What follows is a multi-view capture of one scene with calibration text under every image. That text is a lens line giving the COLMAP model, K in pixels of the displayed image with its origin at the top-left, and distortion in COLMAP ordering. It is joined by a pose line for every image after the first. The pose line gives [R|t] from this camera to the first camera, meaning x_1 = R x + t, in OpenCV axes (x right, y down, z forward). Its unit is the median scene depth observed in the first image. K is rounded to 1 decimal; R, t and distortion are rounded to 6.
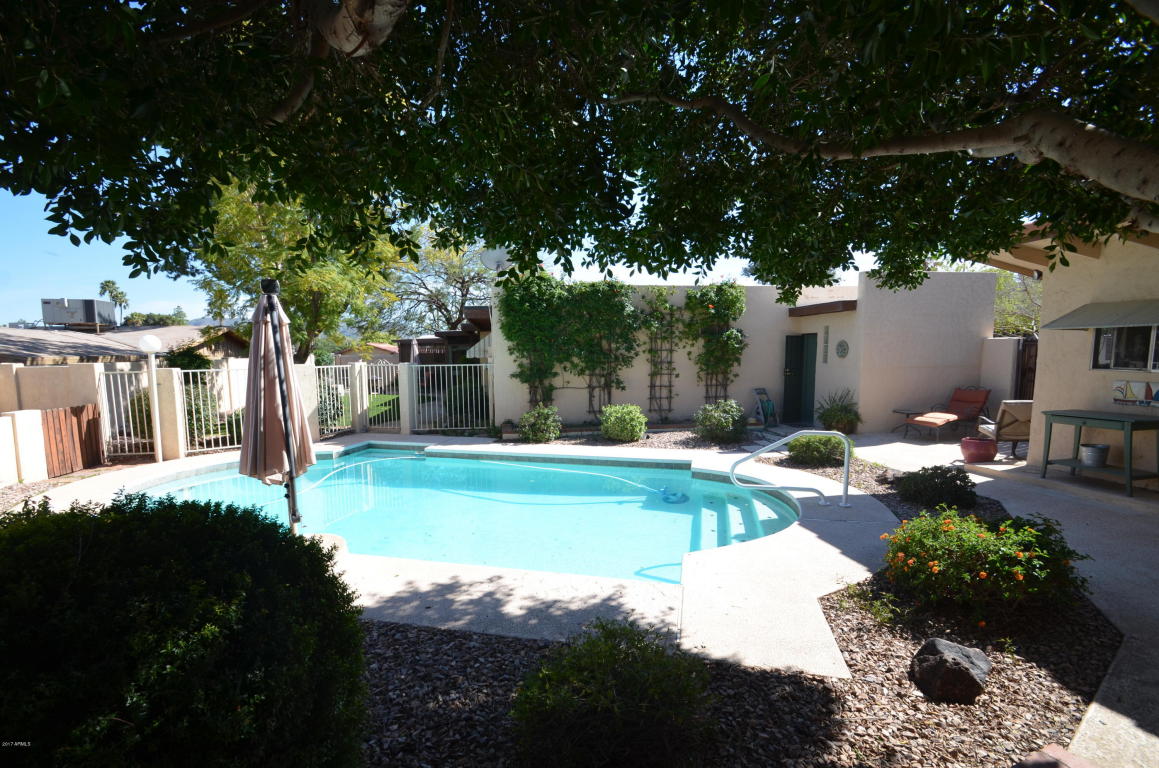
lens RADIAL K [[515.2, 0, 577.7], [0, 515.2, 404.5], [0, 0, 1]] dist [0.002582, -0.011082]
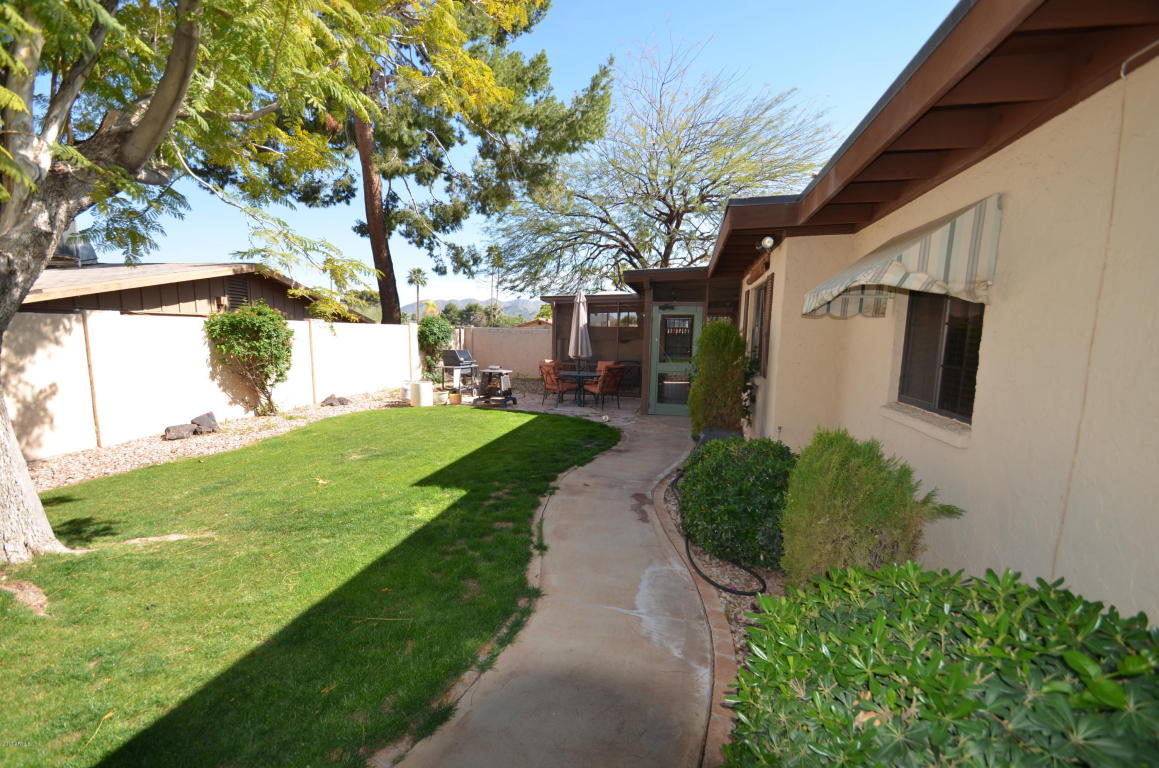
lens RADIAL K [[515.2, 0, 577.7], [0, 515.2, 404.5], [0, 0, 1]] dist [0.002582, -0.011082]
pose [[0.940677, 0.071475, -0.331690, -0.296921], [-0.061699, 0.997296, 0.039925, -0.082164], [0.333647, -0.017092, 0.942543, 1.064006]]
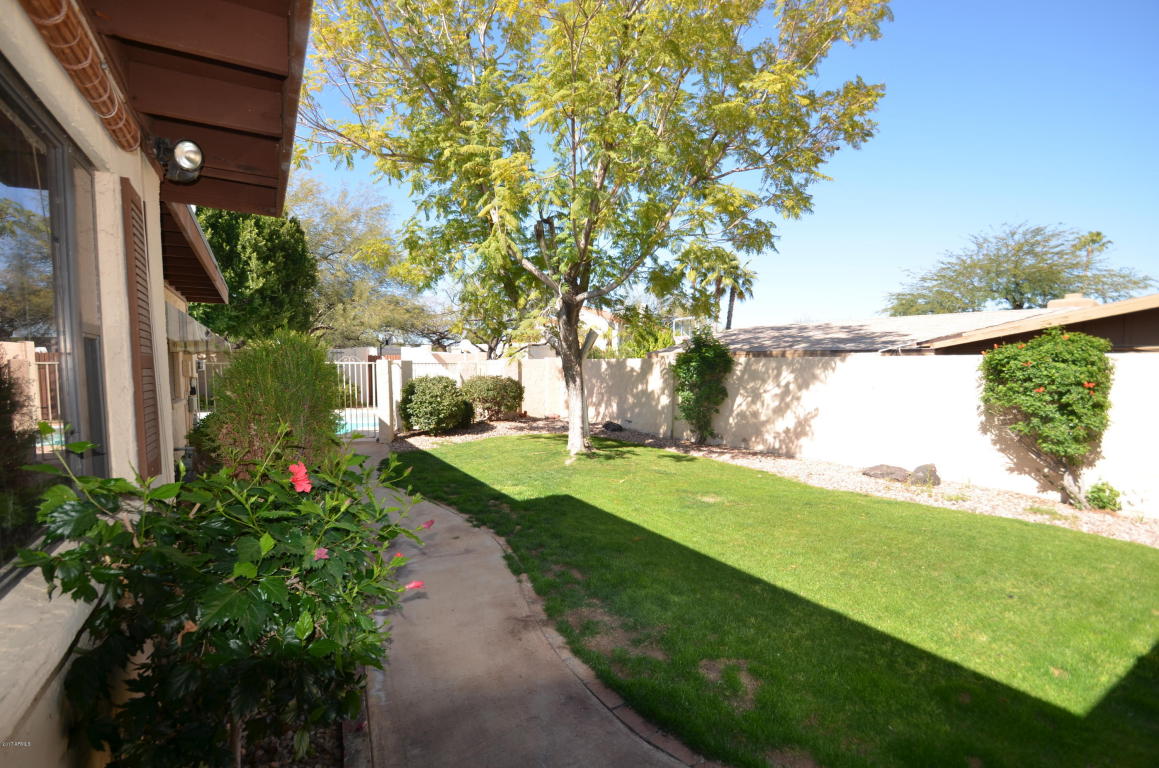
lens RADIAL K [[515.2, 0, 577.7], [0, 515.2, 404.5], [0, 0, 1]] dist [0.002582, -0.011082]
pose [[-0.917603, 0.038582, -0.395621, -0.349347], [-0.035677, 0.983267, 0.178640, -0.149254], [0.395893, 0.178036, -0.900873, 1.670423]]
